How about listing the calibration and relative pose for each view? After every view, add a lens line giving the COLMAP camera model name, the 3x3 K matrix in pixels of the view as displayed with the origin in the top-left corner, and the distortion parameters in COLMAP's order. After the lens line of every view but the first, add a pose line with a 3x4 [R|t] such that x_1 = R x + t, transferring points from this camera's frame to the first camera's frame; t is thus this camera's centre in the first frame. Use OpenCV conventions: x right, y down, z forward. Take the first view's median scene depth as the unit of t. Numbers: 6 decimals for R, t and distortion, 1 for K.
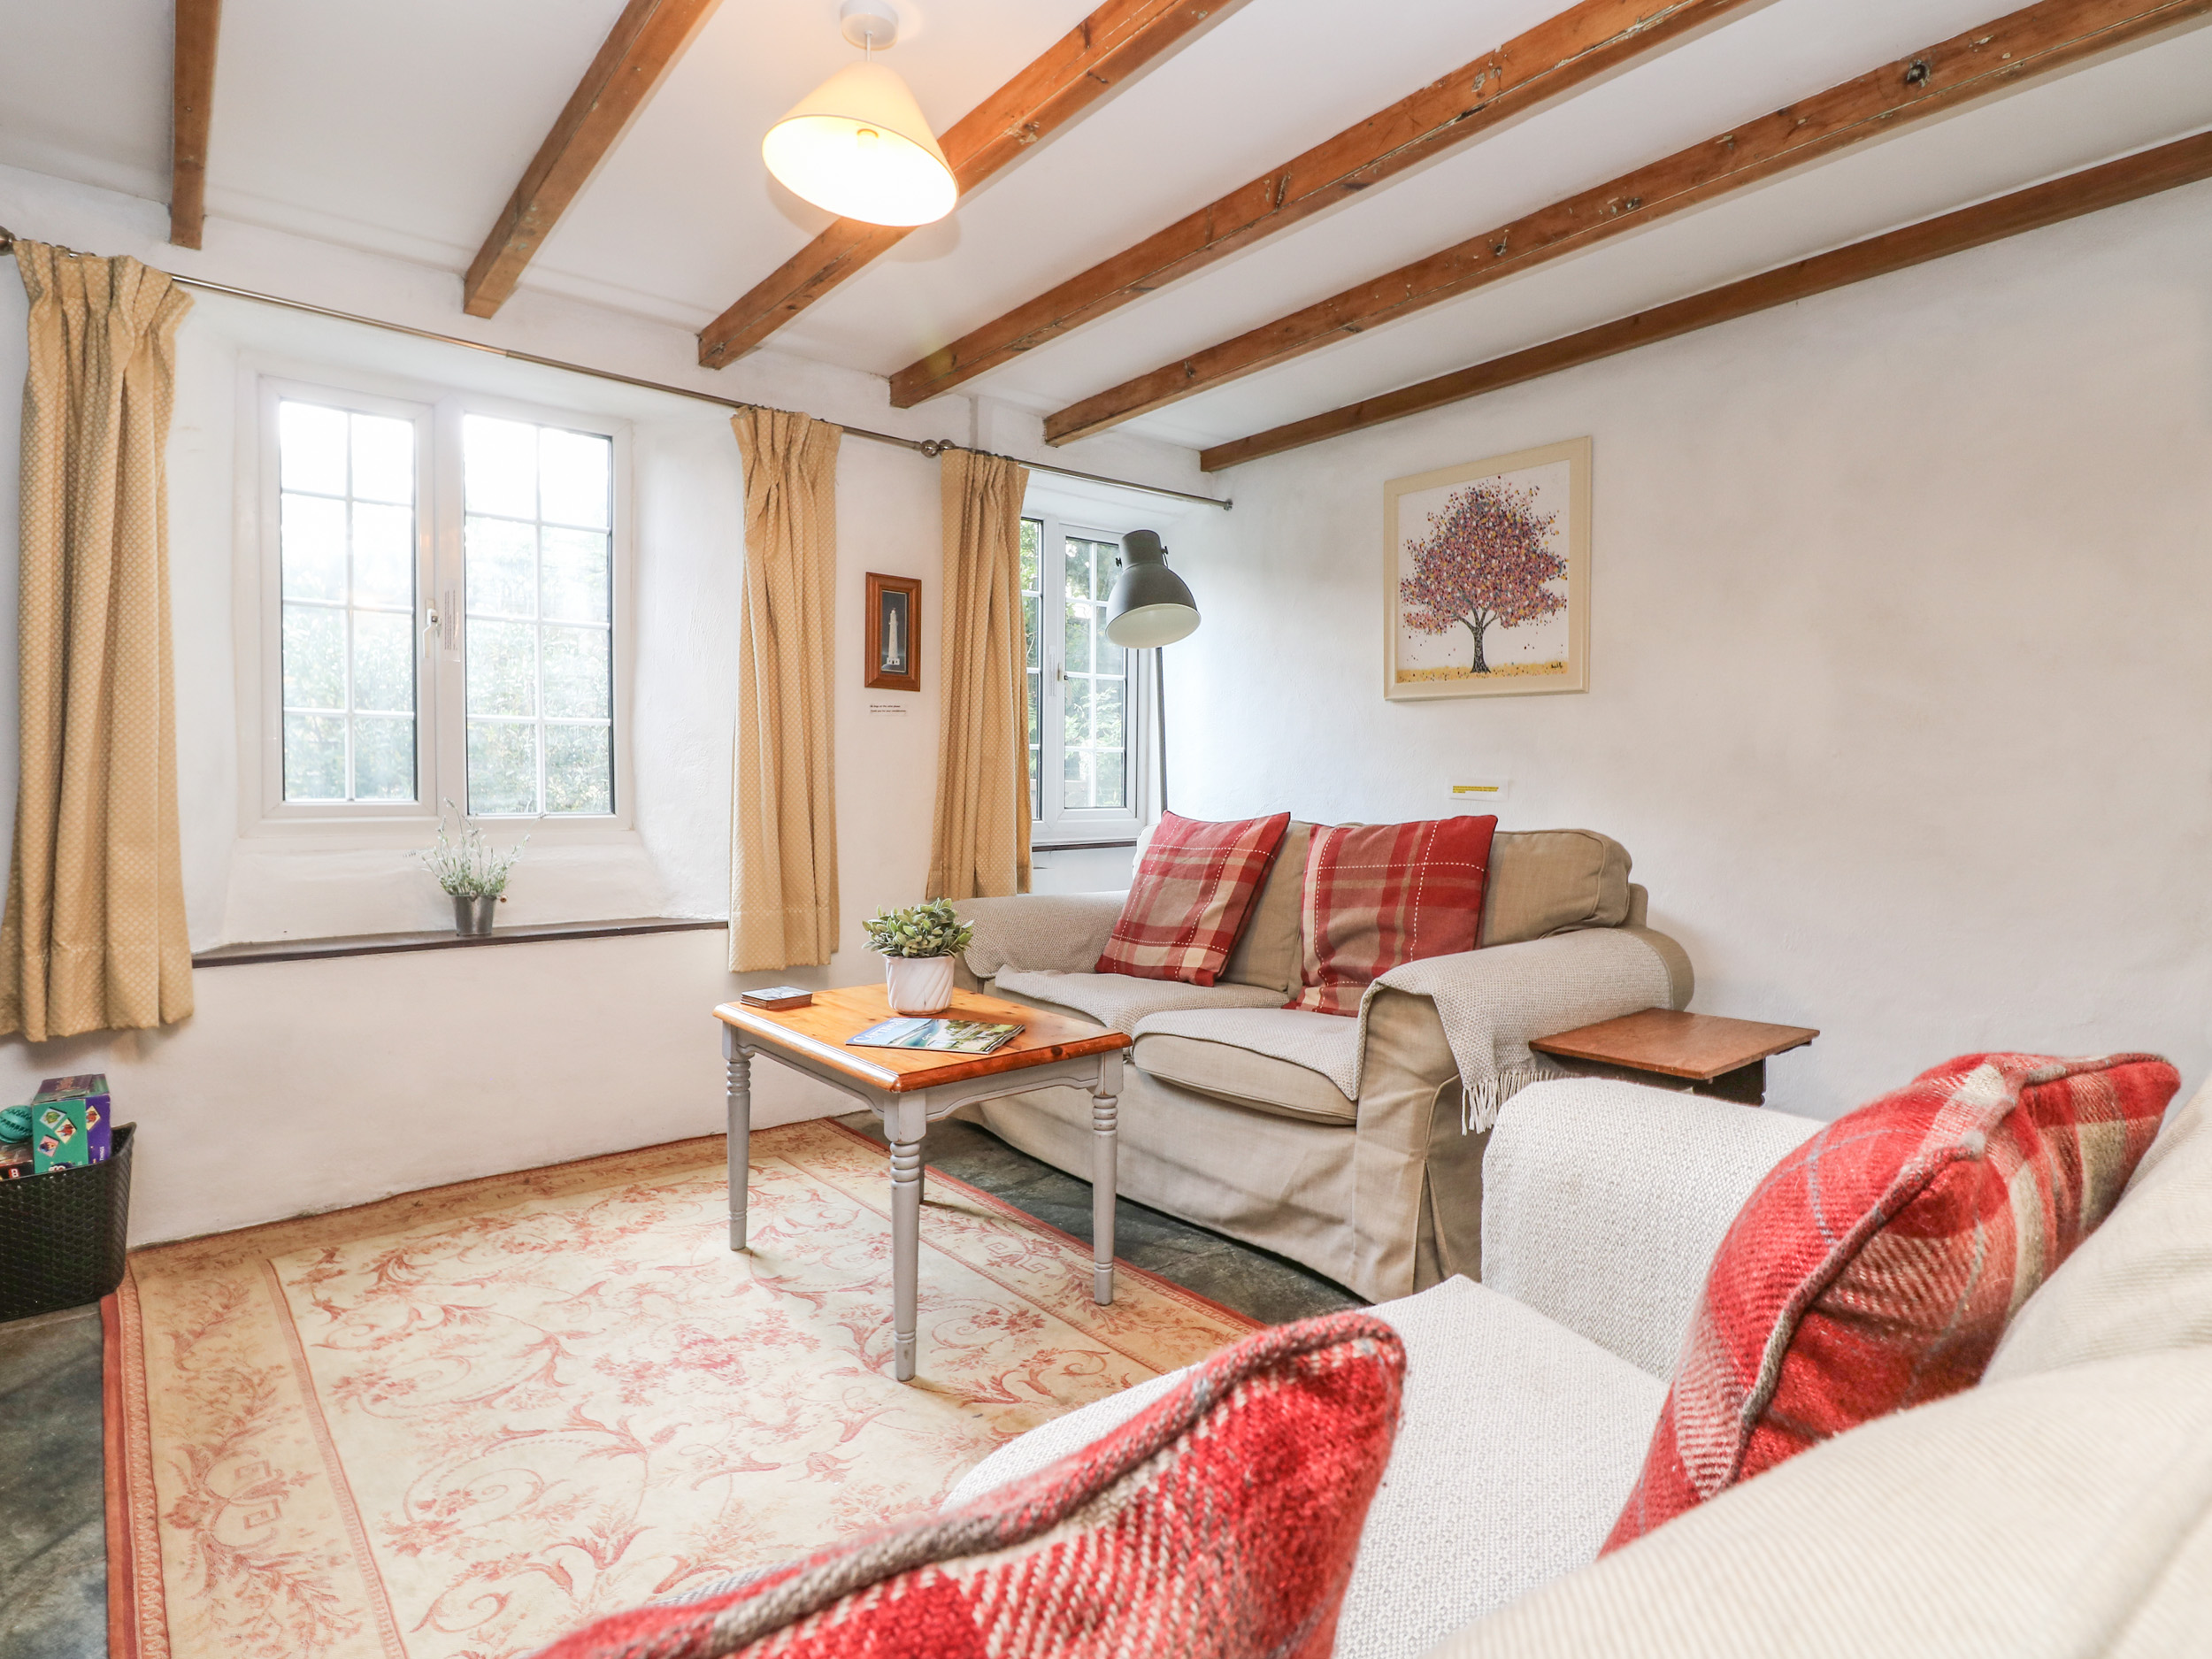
lens RADIAL K [[1202.5, 0, 1106.0], [0, 1202.5, 829.5], [0, 0, 1]] dist [0.000851, -0.001651]
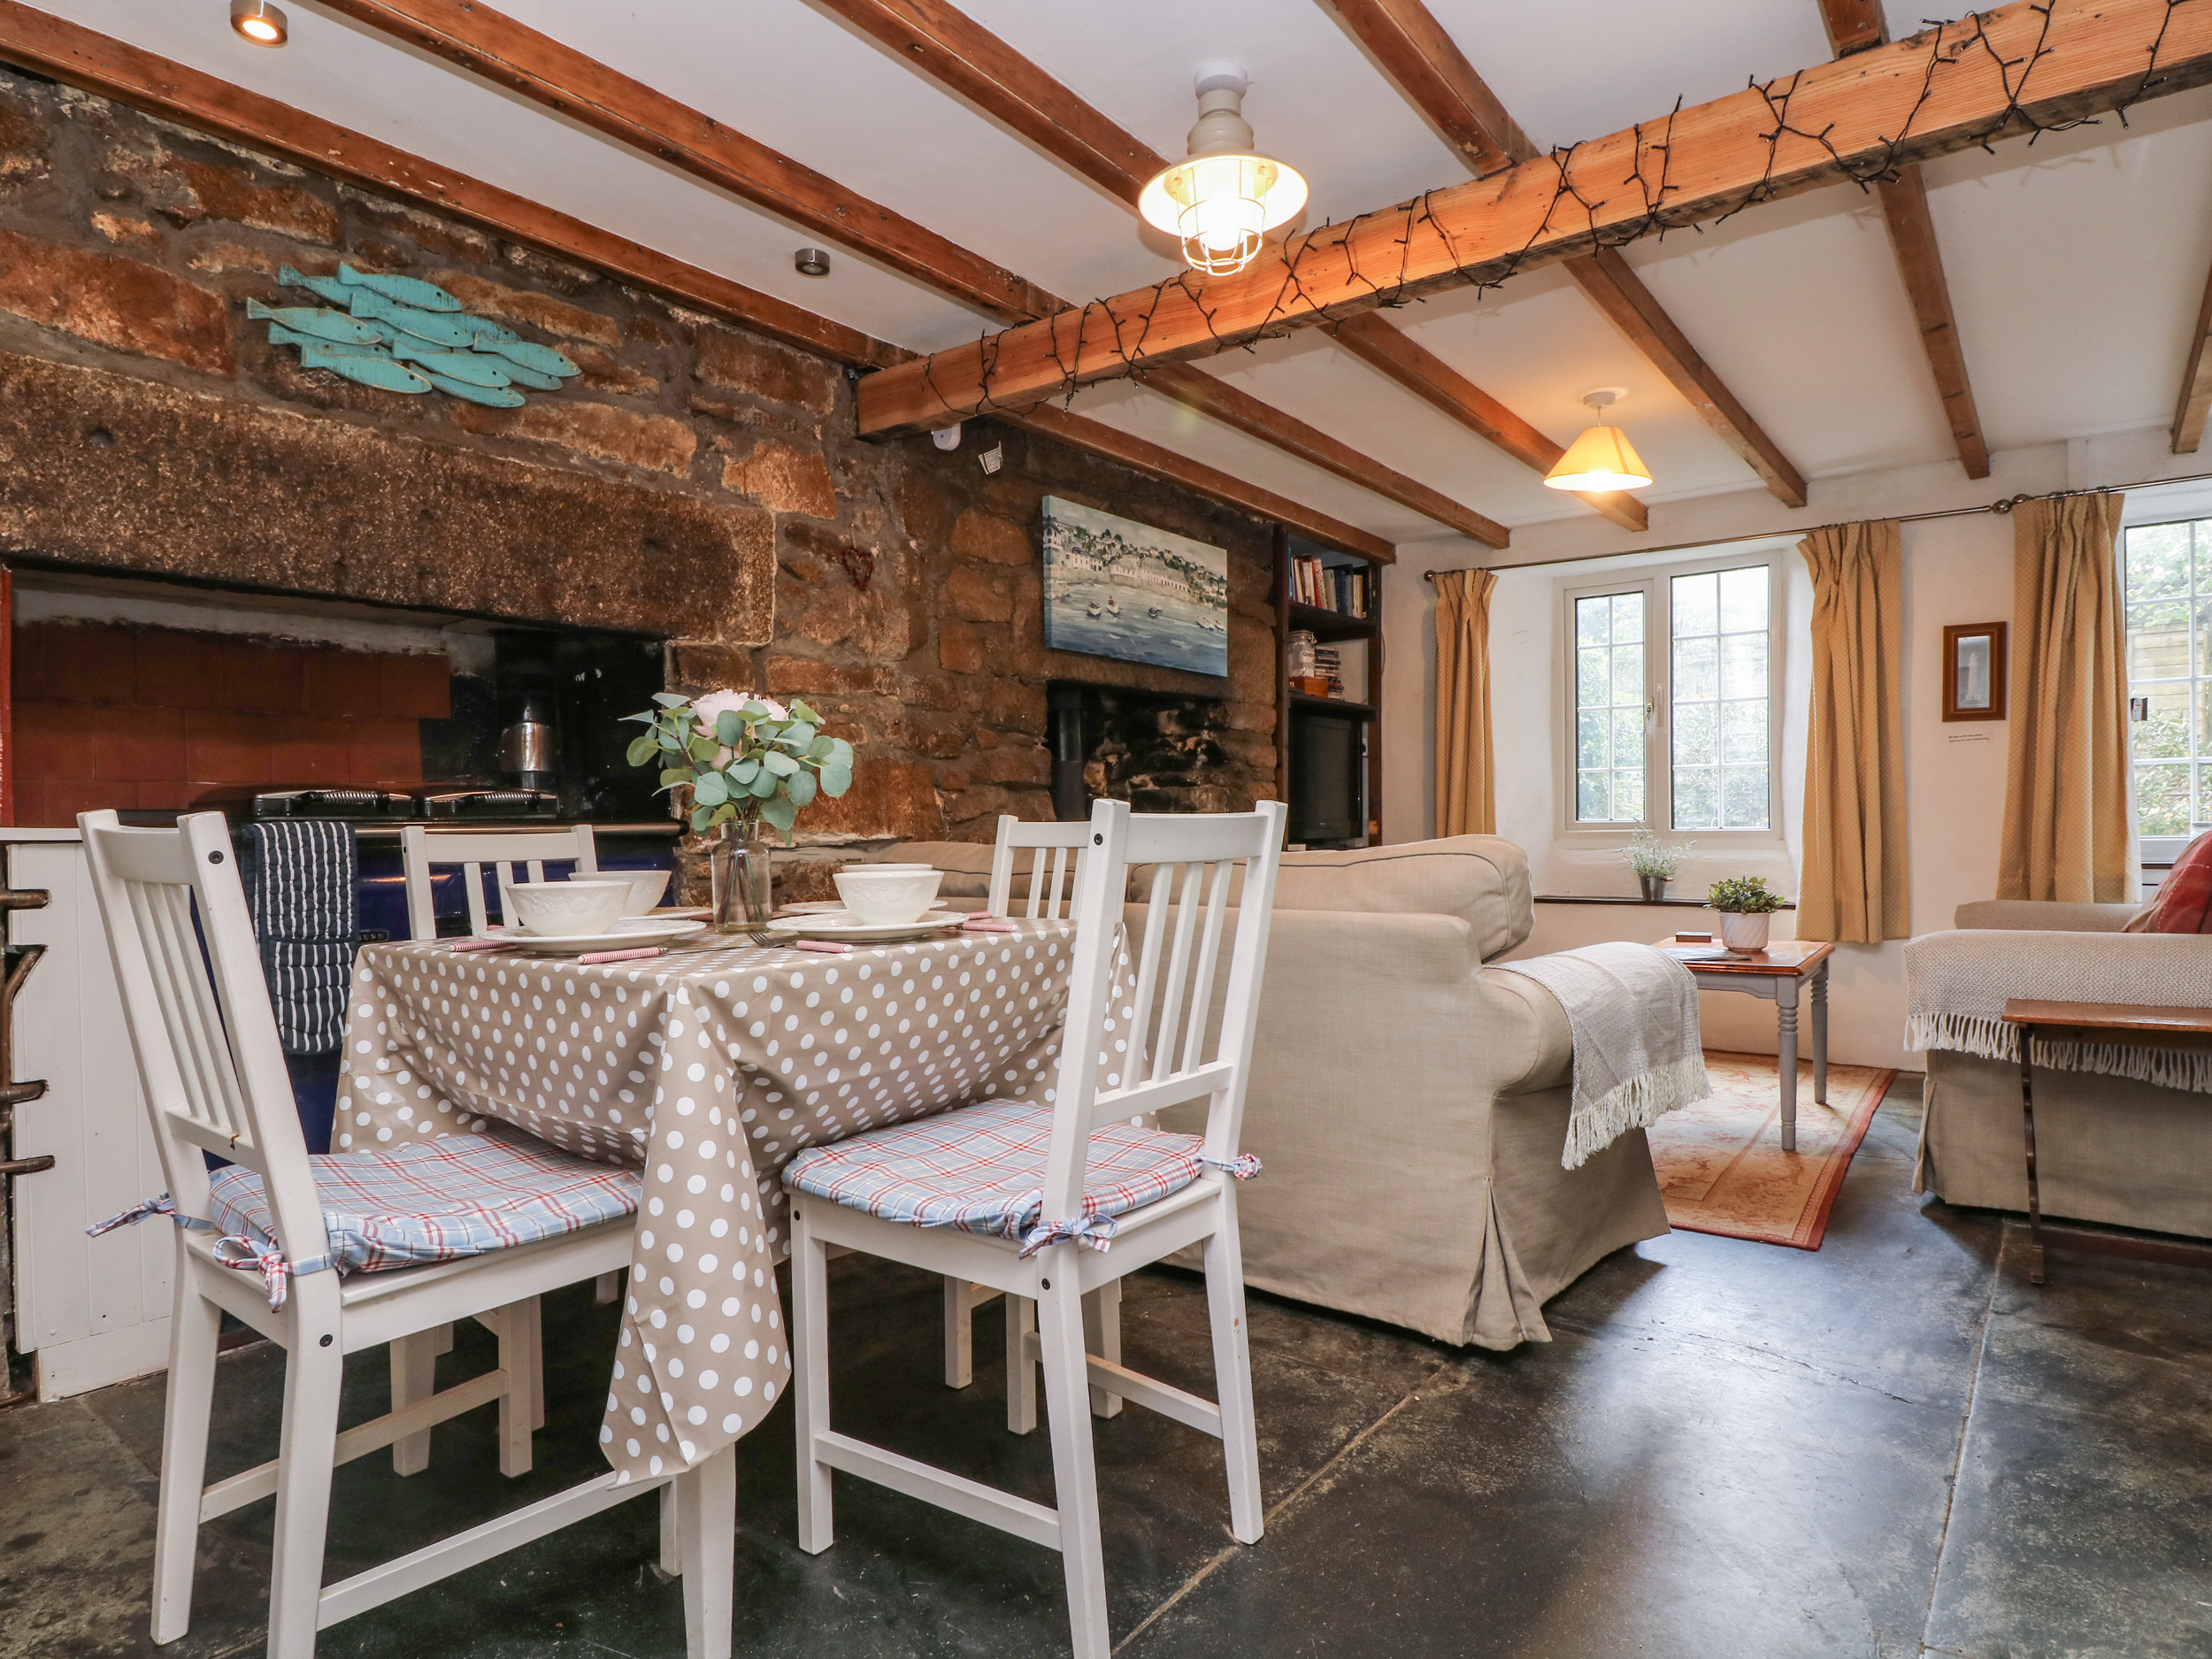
lens RADIAL K [[1103.7, 0, 1106.0], [0, 1103.7, 829.5], [0, 0, 1]] dist [-0.000109, 0.000014]
pose [[0.181261, 0.001059, -0.983435, 0.767738], [-0.033789, 0.999416, -0.005151, 0.023543], [0.982854, 0.034163, 0.181190, -0.014110]]
